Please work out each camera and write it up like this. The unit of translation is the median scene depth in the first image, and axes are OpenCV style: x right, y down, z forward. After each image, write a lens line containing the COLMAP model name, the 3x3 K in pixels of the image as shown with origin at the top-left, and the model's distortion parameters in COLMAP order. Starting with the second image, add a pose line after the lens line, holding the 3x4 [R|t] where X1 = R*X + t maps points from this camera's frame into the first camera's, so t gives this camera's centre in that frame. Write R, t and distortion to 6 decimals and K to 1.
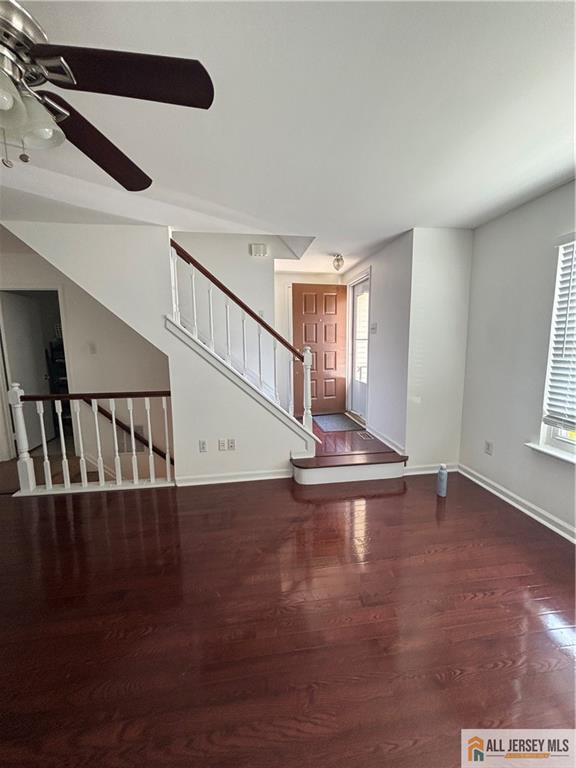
lens RADIAL K [[308.0, 0, 288.4], [0, 308.0, 379.6], [0, 0, 1]] dist [0.004336, -0.001620]
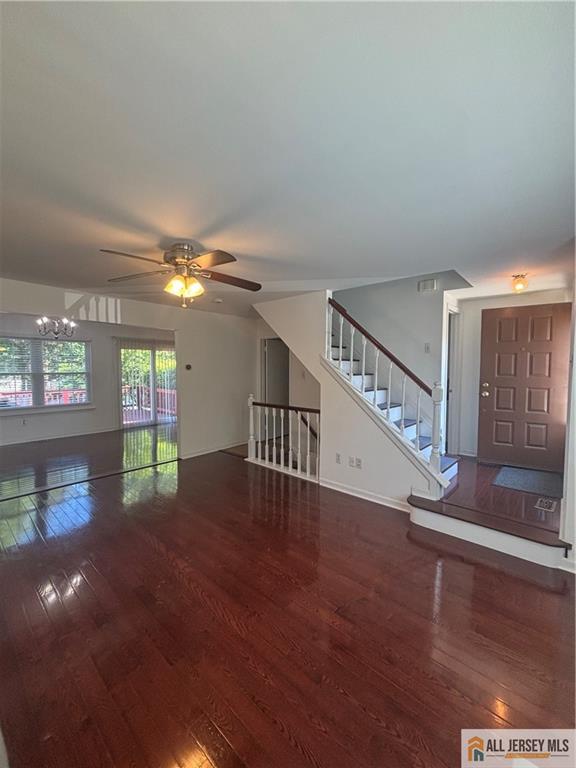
lens RADIAL K [[309.8, 0, 288.5], [0, 309.8, 378.9], [0, 0, 1]] dist [-0.000920, -0.000120]
pose [[0.645270, 0.042676, -0.762762, 0.500560], [-0.108172, 0.993483, -0.035925, -0.030121], [0.756258, 0.105691, 0.645681, 0.022877]]
